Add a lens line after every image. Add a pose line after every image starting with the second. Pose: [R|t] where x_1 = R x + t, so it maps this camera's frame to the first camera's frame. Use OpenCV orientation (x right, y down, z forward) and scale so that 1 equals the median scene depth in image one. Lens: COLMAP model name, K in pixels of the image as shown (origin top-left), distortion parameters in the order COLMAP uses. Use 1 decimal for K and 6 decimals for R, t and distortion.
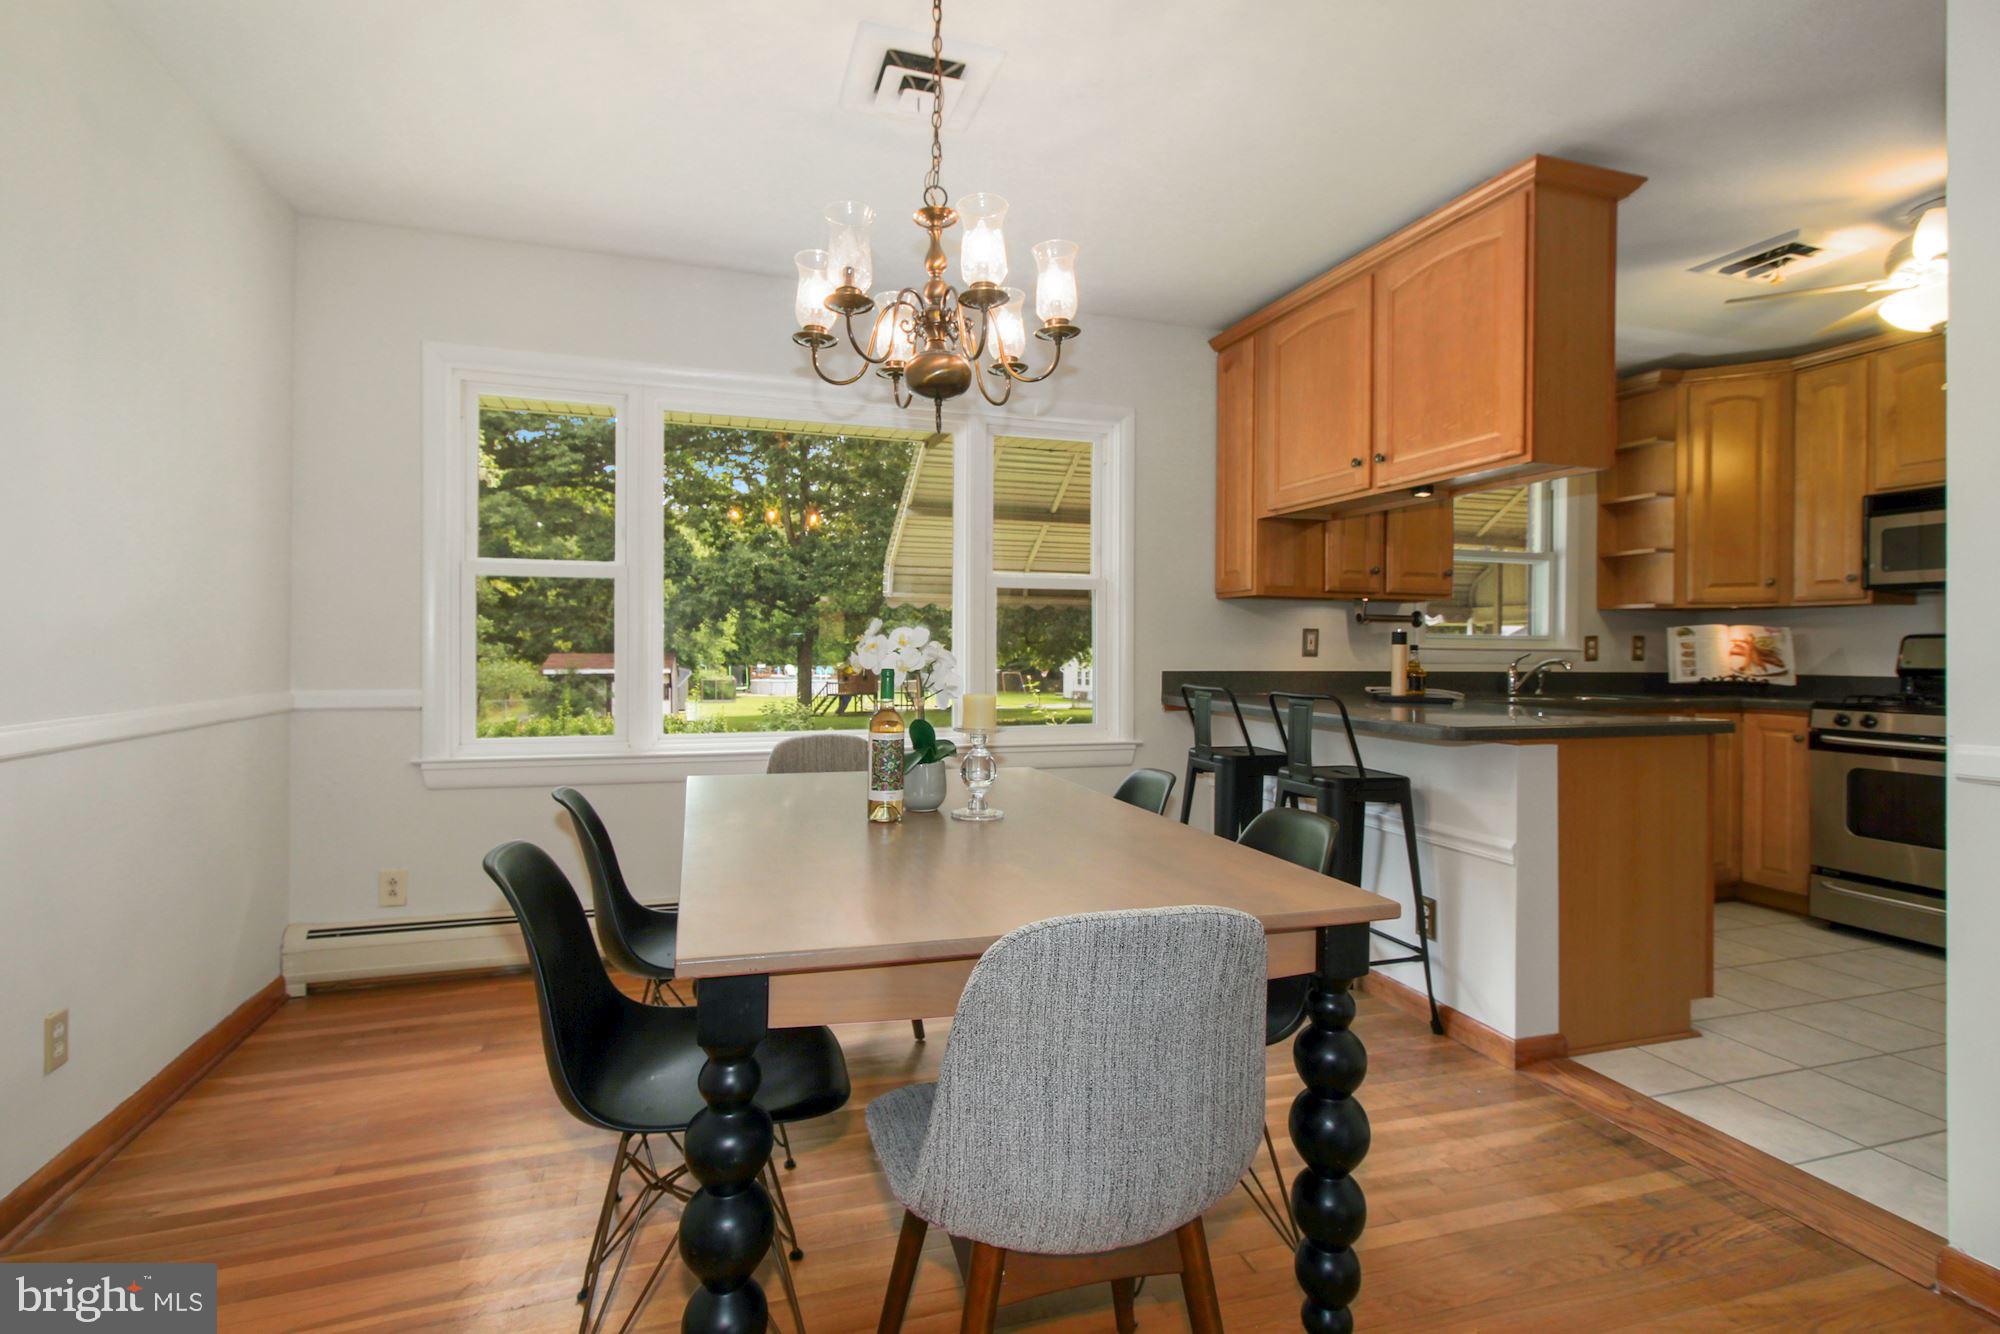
lens RADIAL K [[961.4, 0, 983.4], [0, 961.4, 650.8], [0, 0, 1]] dist [0.009534, 0.000823]
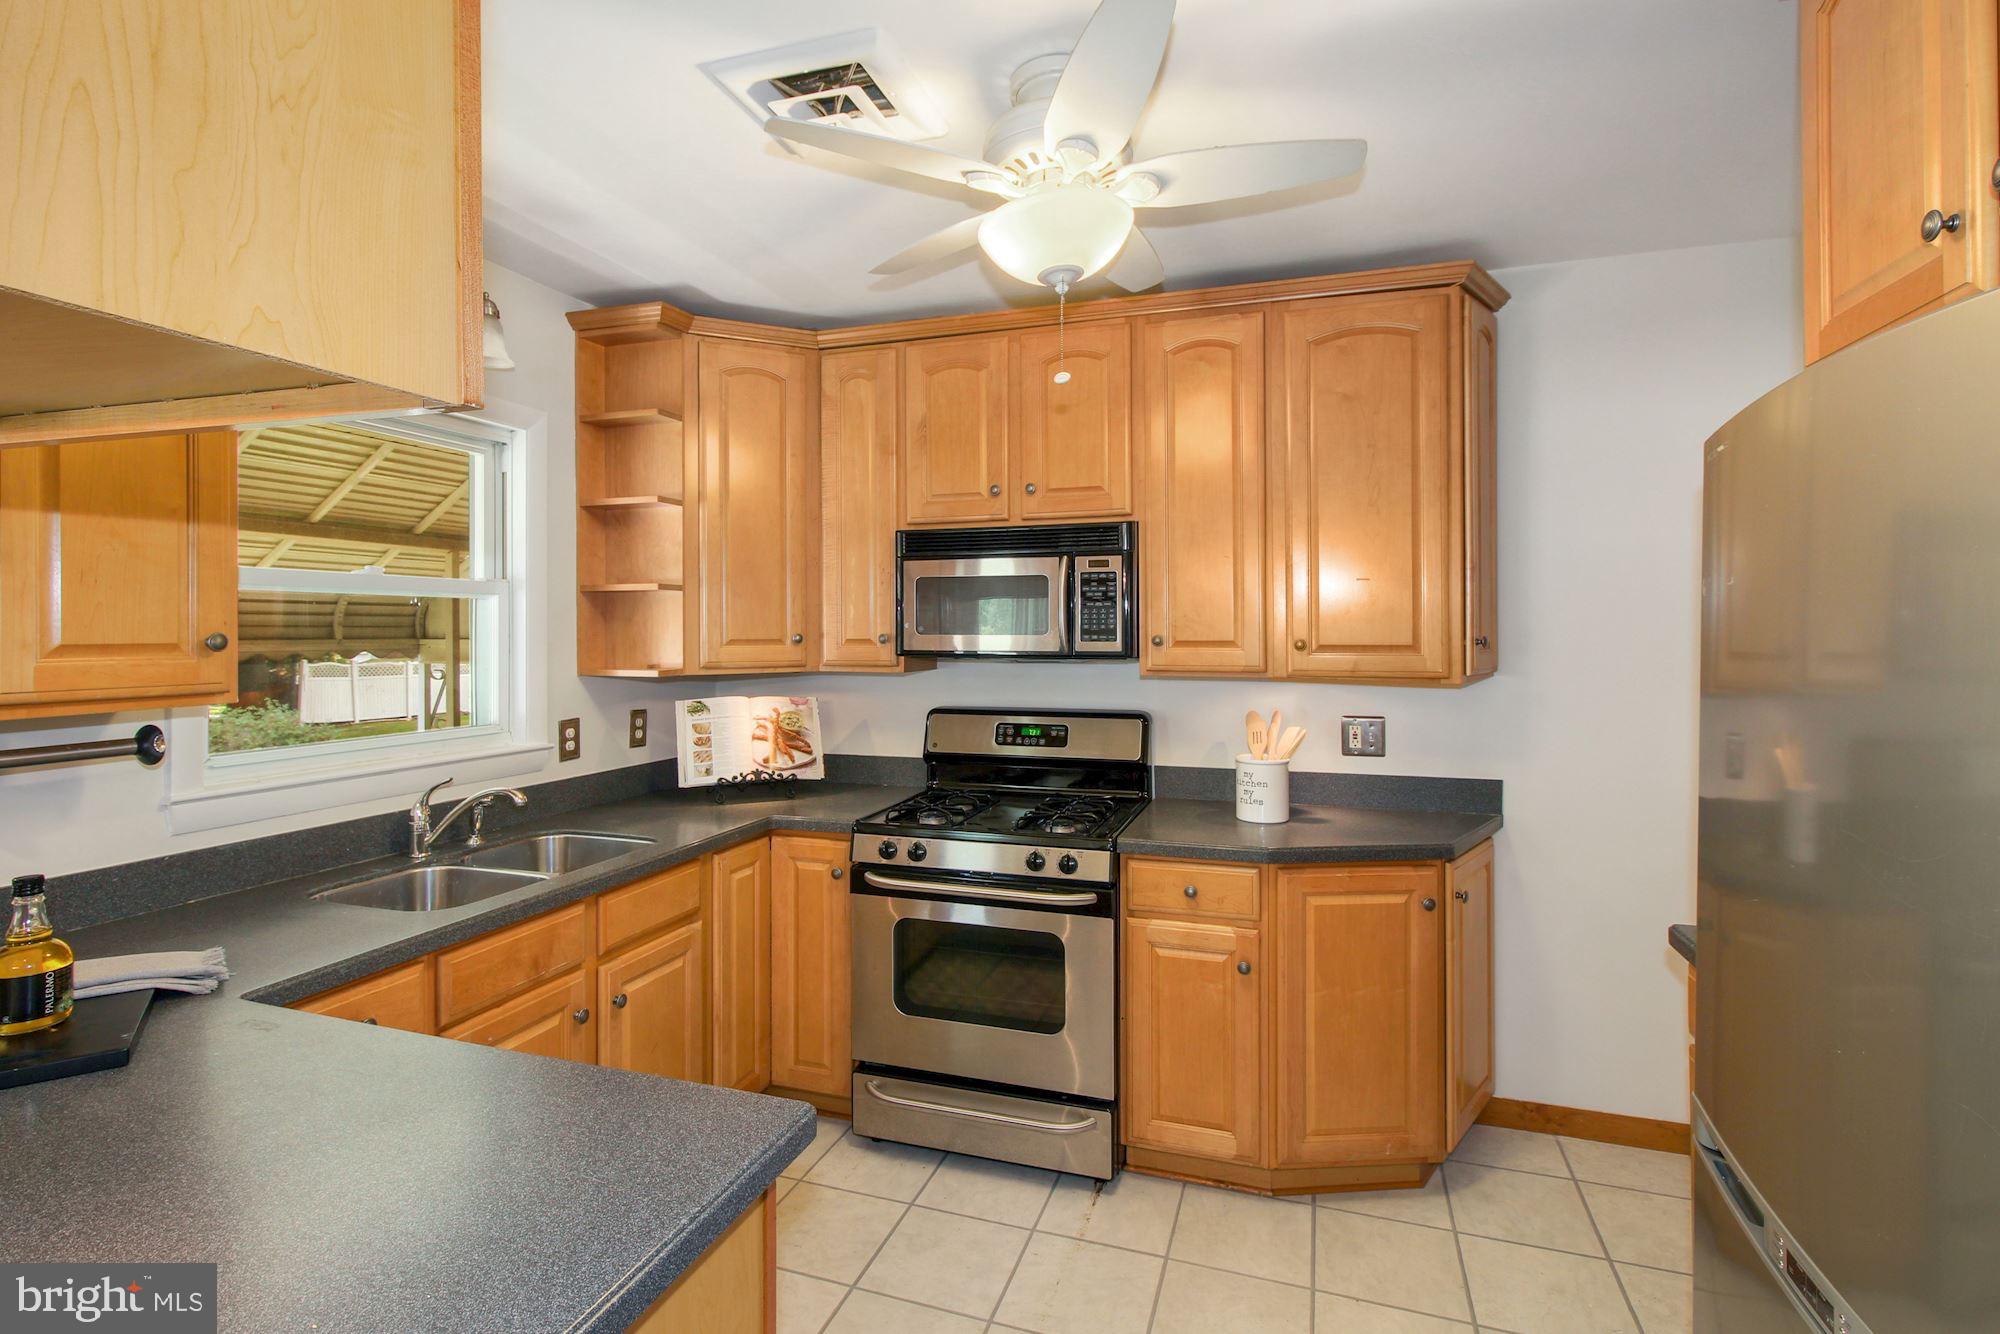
lens RADIAL K [[961.4, 0, 1000.2], [0, 961.4, 628.1], [0, 0, 1]] dist [0.009534, 0.000823]
pose [[0.592929, -0.007947, 0.805215, 0.326846], [0.009161, 0.999953, 0.003123, -0.078670], [-0.805203, 0.005525, 0.592974, 0.453944]]
